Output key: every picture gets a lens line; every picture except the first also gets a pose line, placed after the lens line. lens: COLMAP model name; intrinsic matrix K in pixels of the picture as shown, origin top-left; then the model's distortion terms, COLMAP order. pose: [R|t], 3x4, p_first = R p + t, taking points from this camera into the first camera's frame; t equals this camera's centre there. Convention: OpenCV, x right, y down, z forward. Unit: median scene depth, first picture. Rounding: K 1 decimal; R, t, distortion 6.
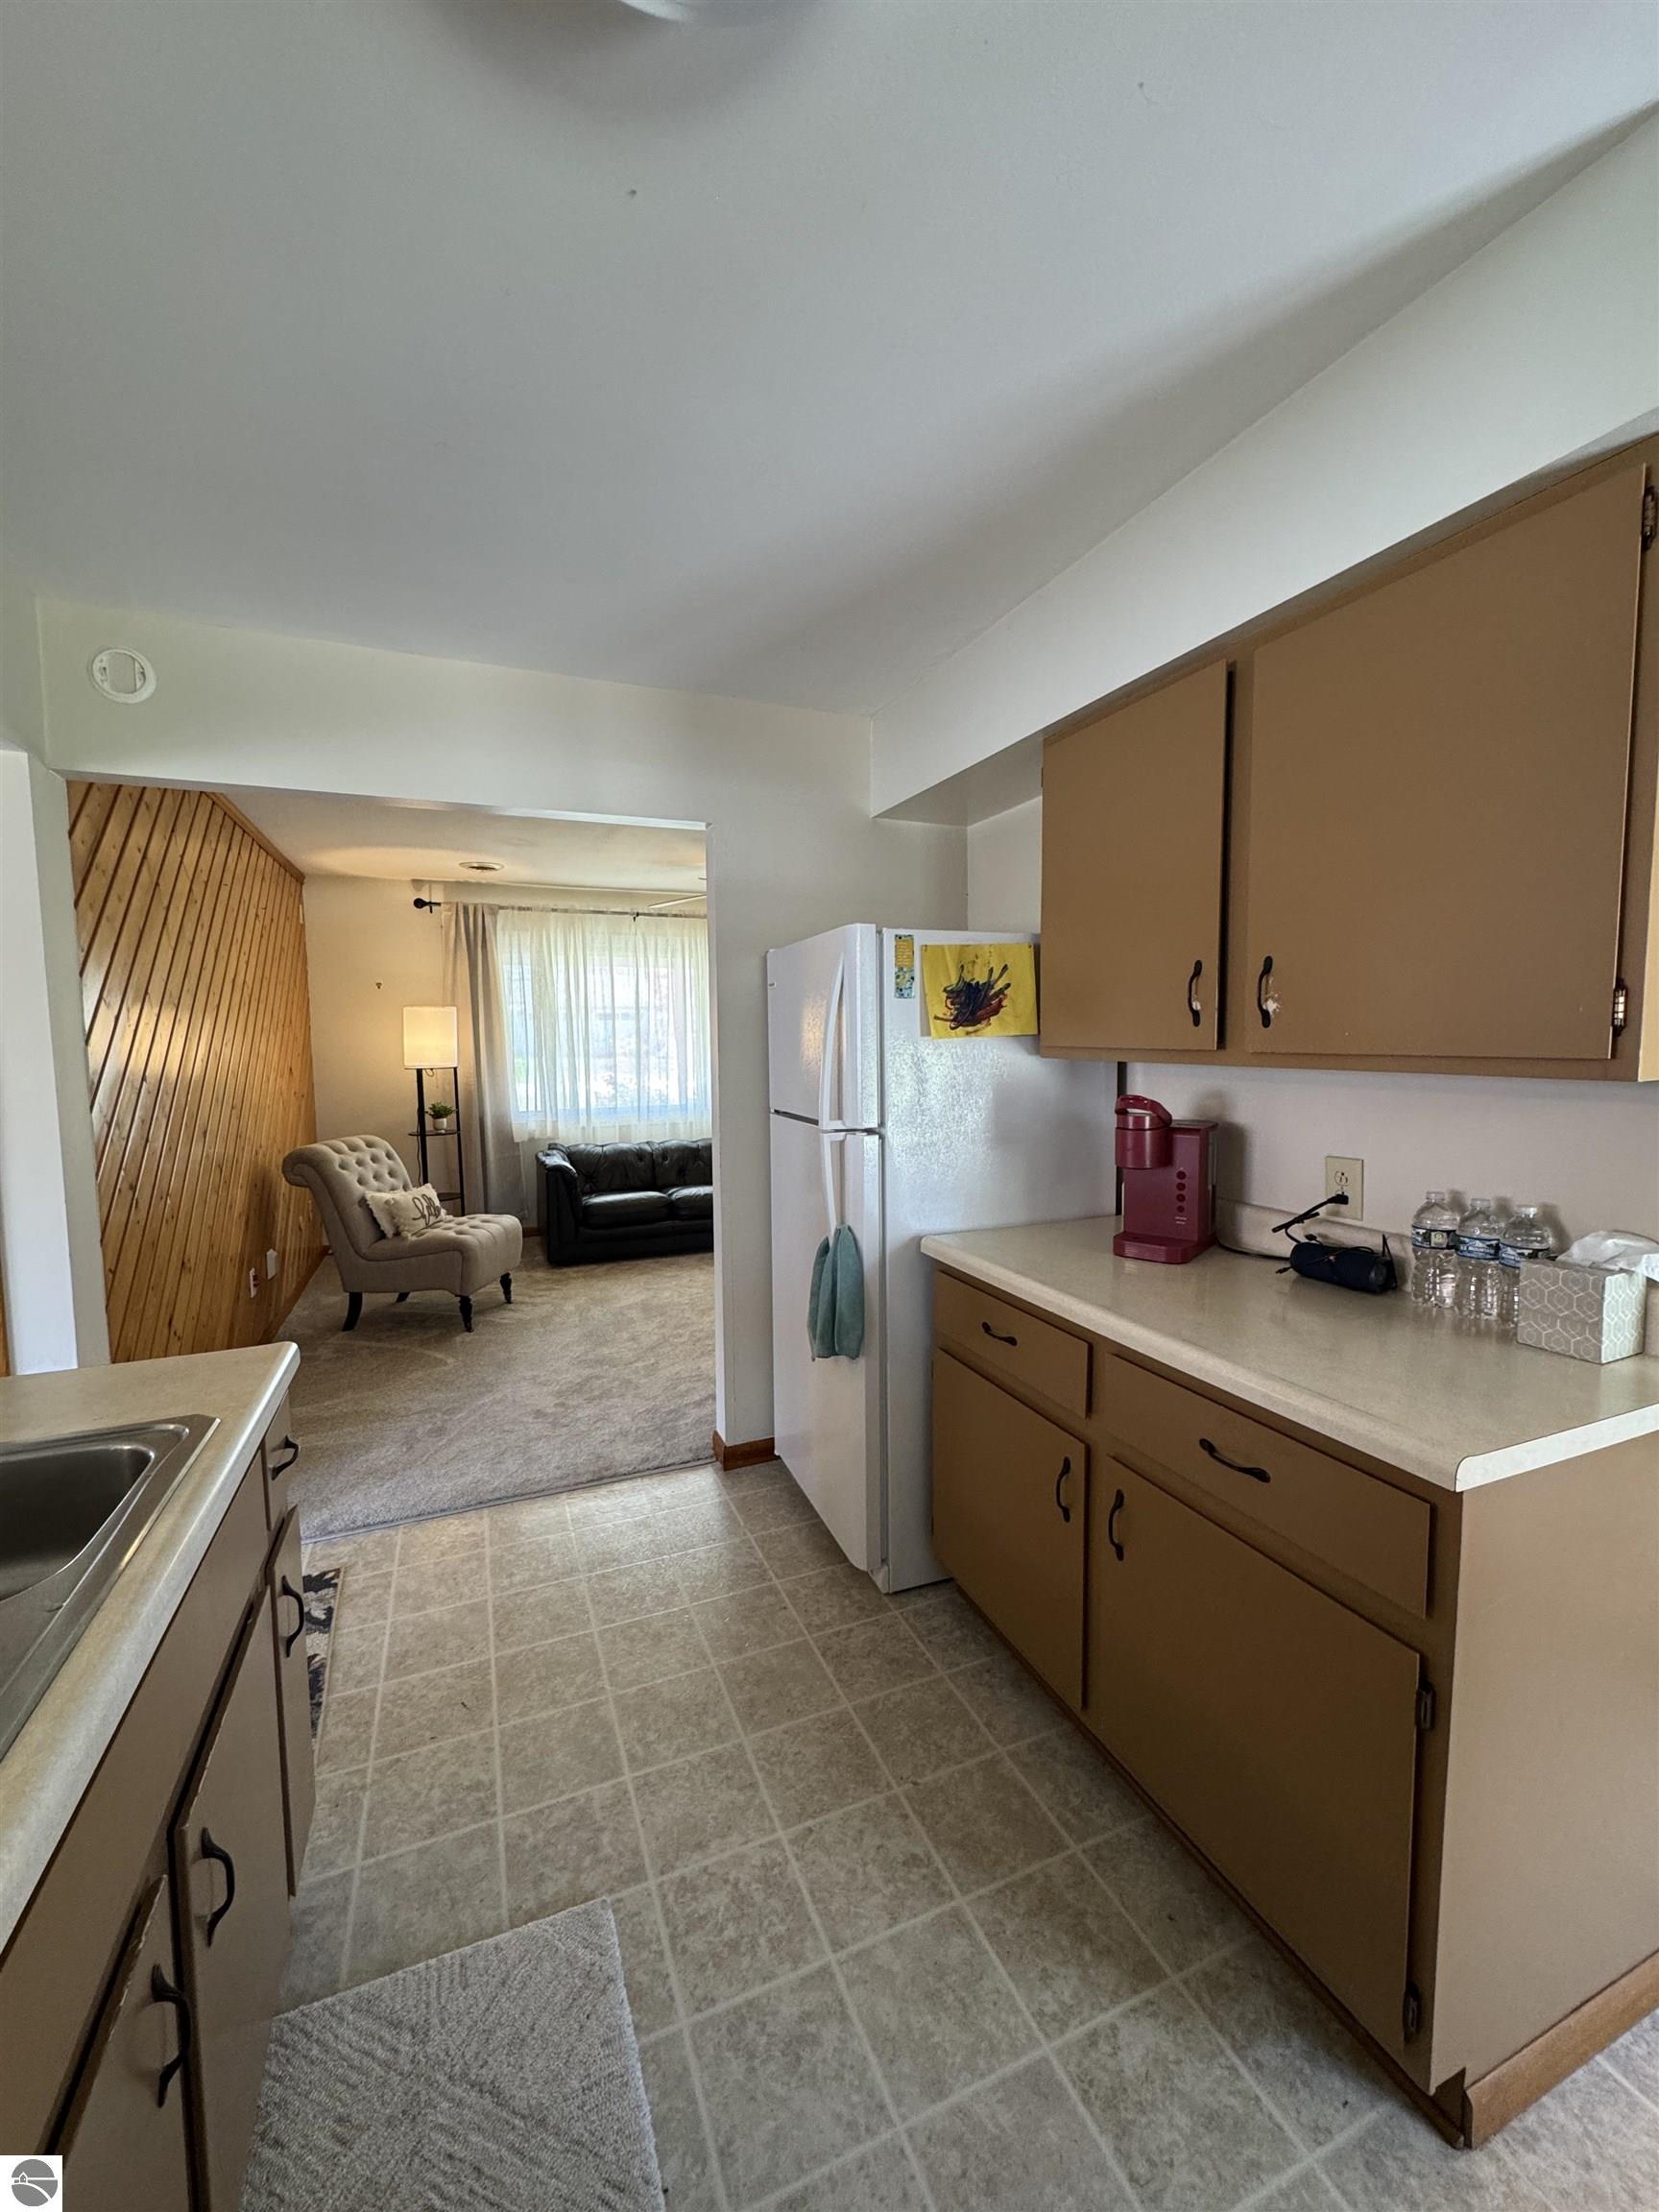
lens RADIAL K [[881.2, 0, 831.9], [0, 881.2, 1103.9], [0, 0, 1]] dist [-0.002861, 0.000597]
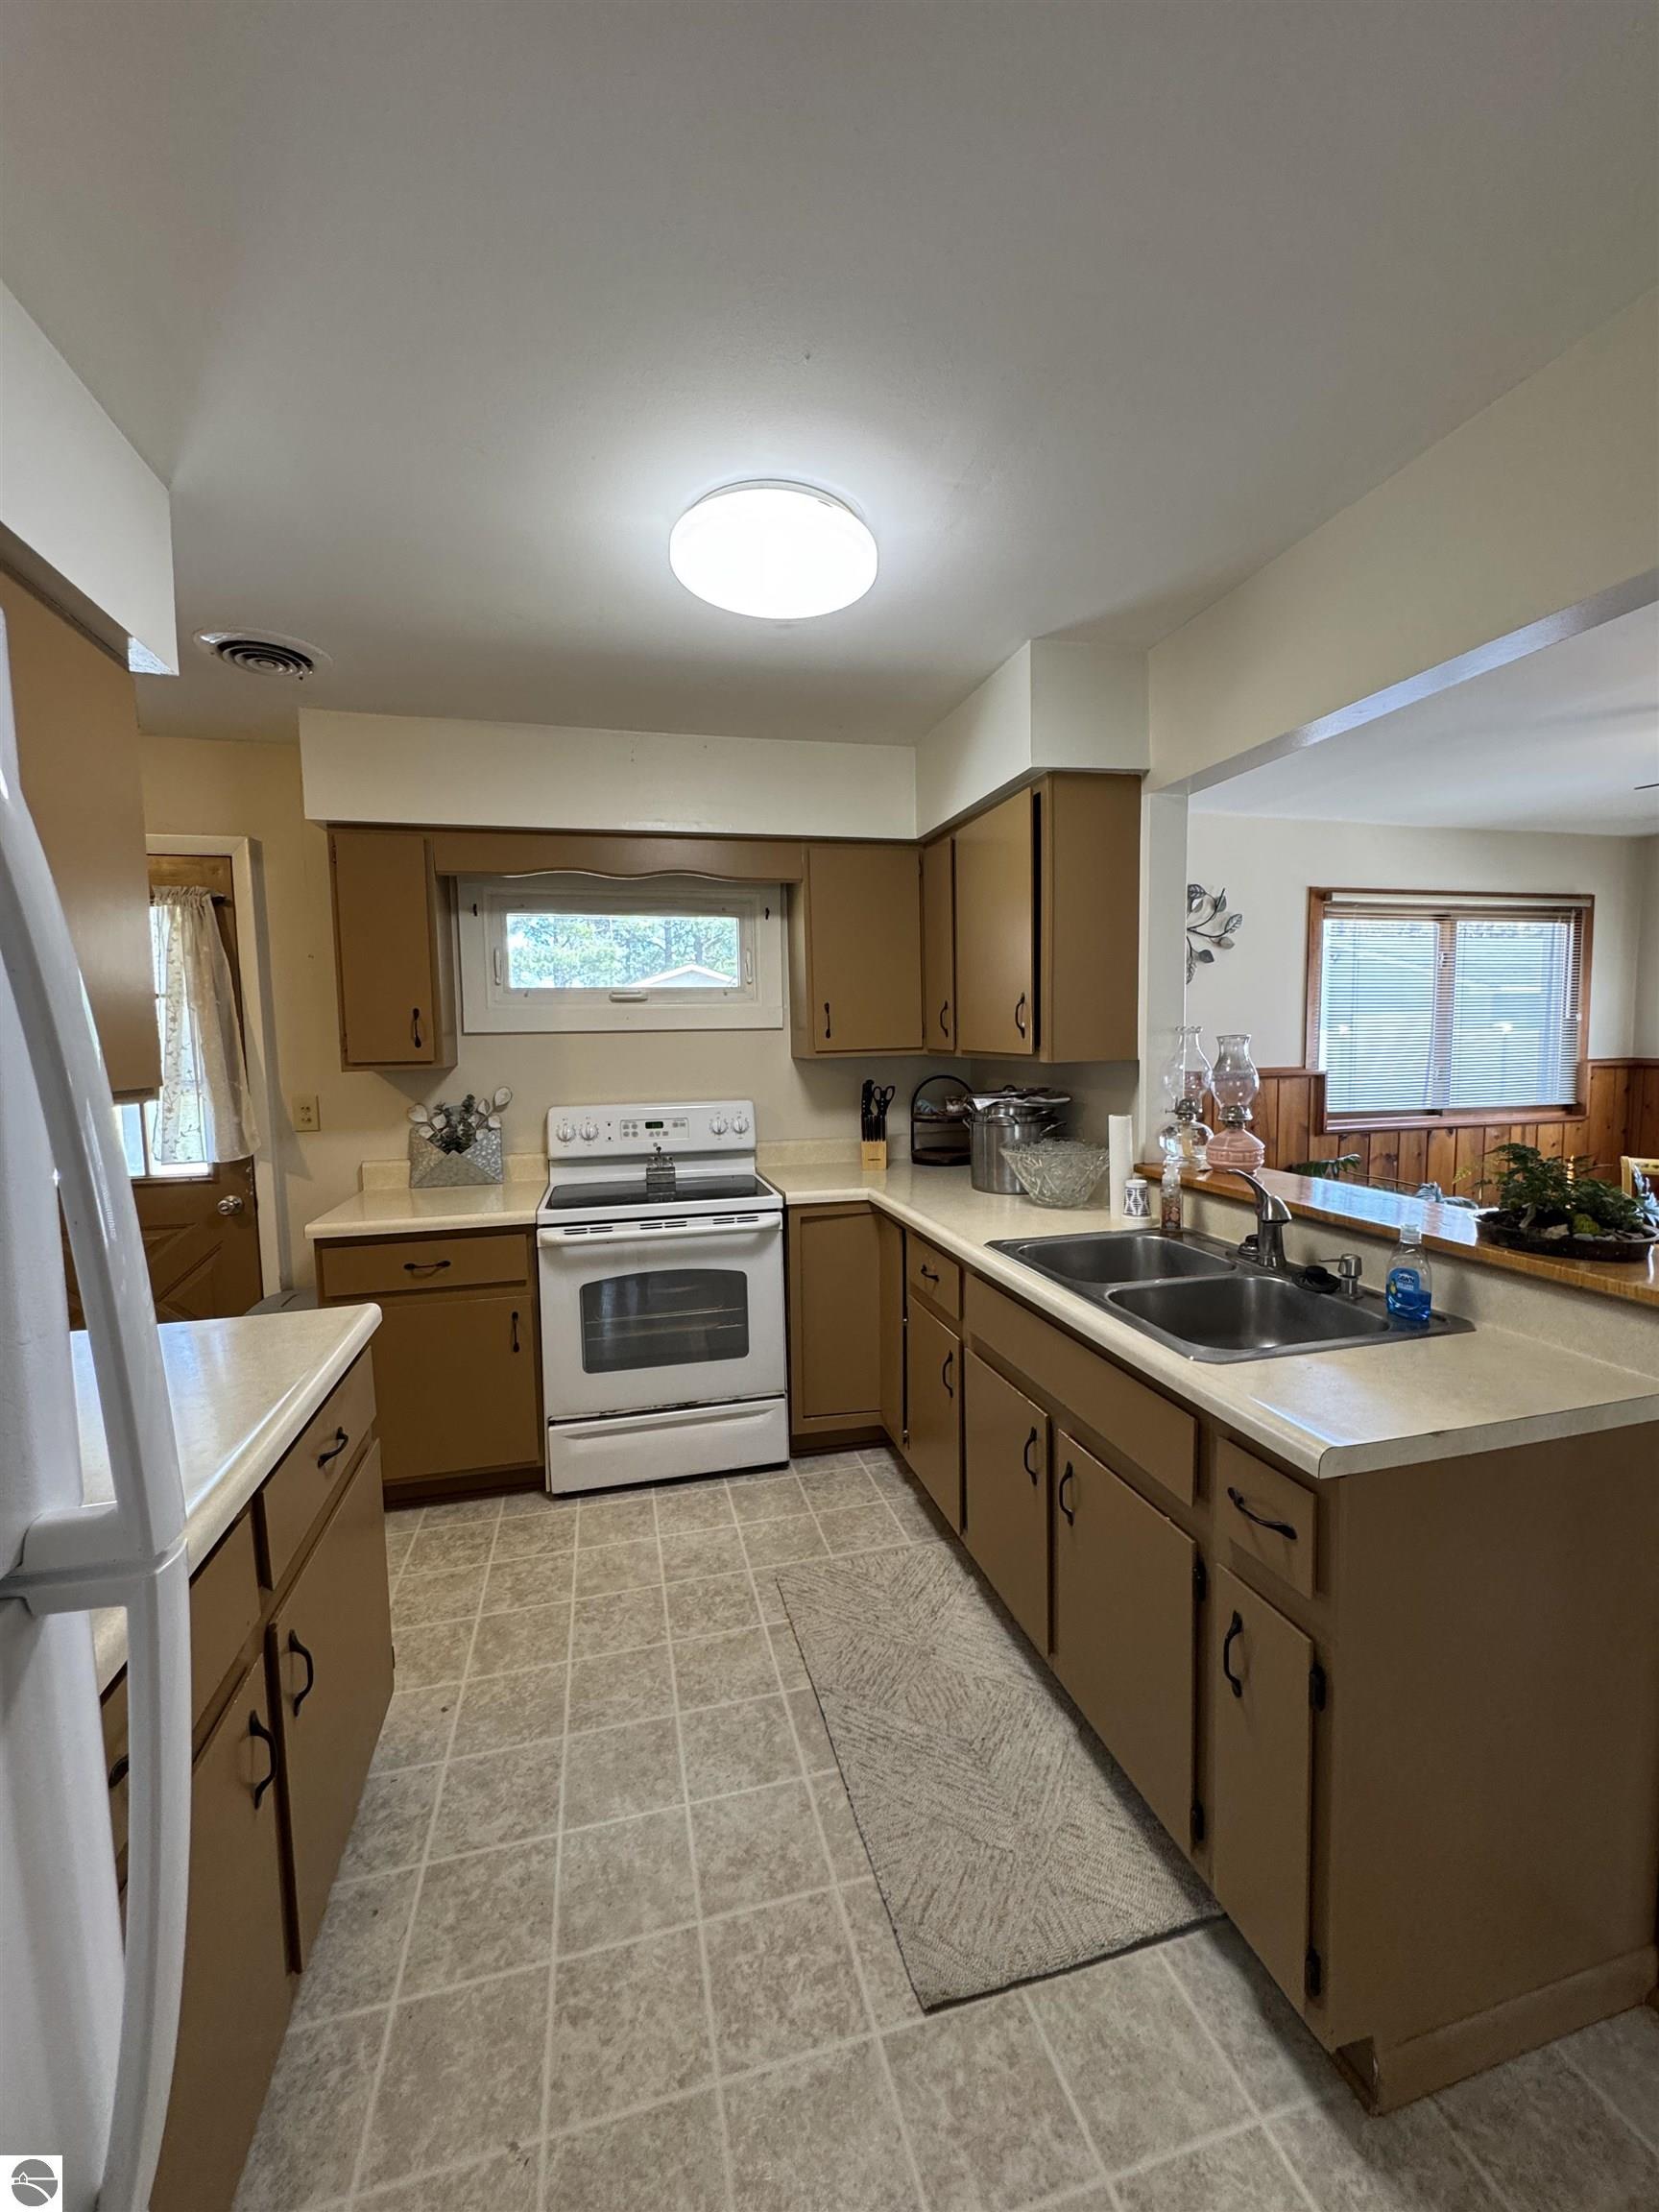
lens RADIAL K [[881.2, 0, 834.3], [0, 881.2, 1105.1], [0, 0, 1]] dist [-0.002861, 0.000597]
pose [[-0.989947, 0.014750, 0.140665, -0.307952], [0.036418, 0.987596, 0.152737, -0.154250], [-0.136667, 0.156325, -0.978205, 1.763125]]
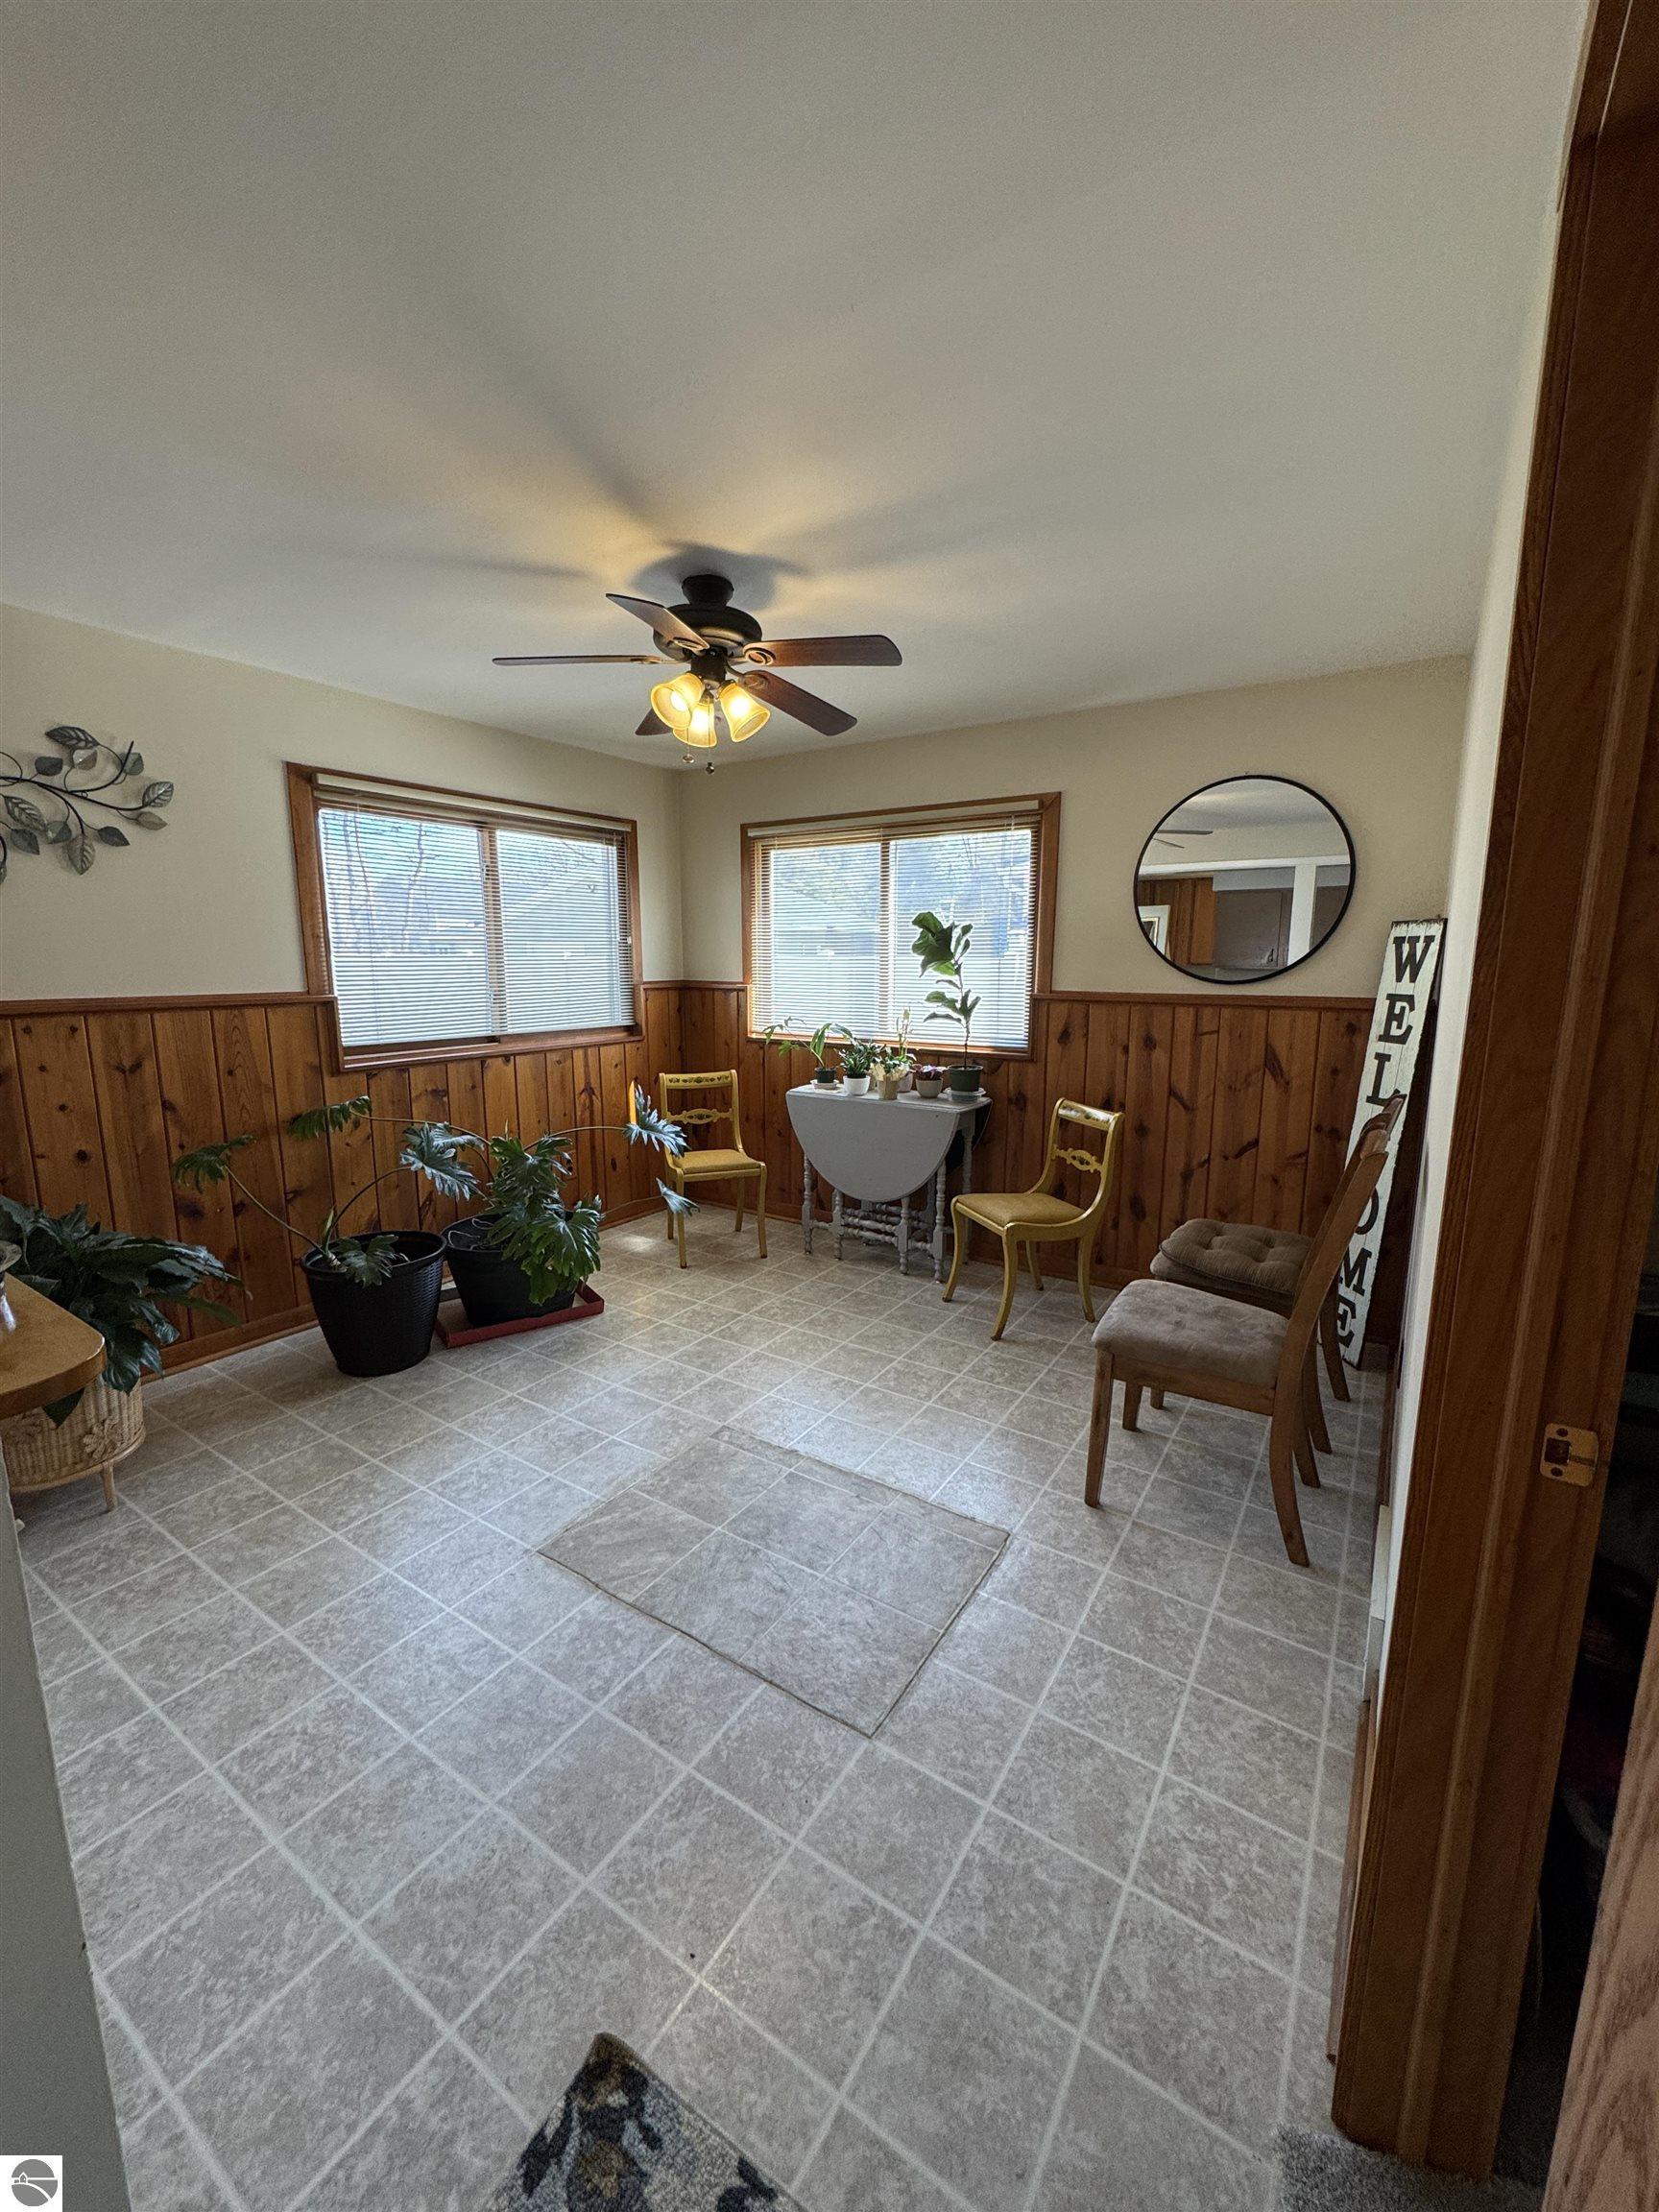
lens RADIAL K [[881.2, 0, 822.5], [0, 881.2, 1105.3], [0, 0, 1]] dist [-0.002861, 0.000597]
pose [[-0.828392, 0.103821, -0.550443, -1.243176], [-0.034529, 0.971340, 0.235172, -0.084920], [0.559083, 0.213821, -0.801066, 1.405524]]
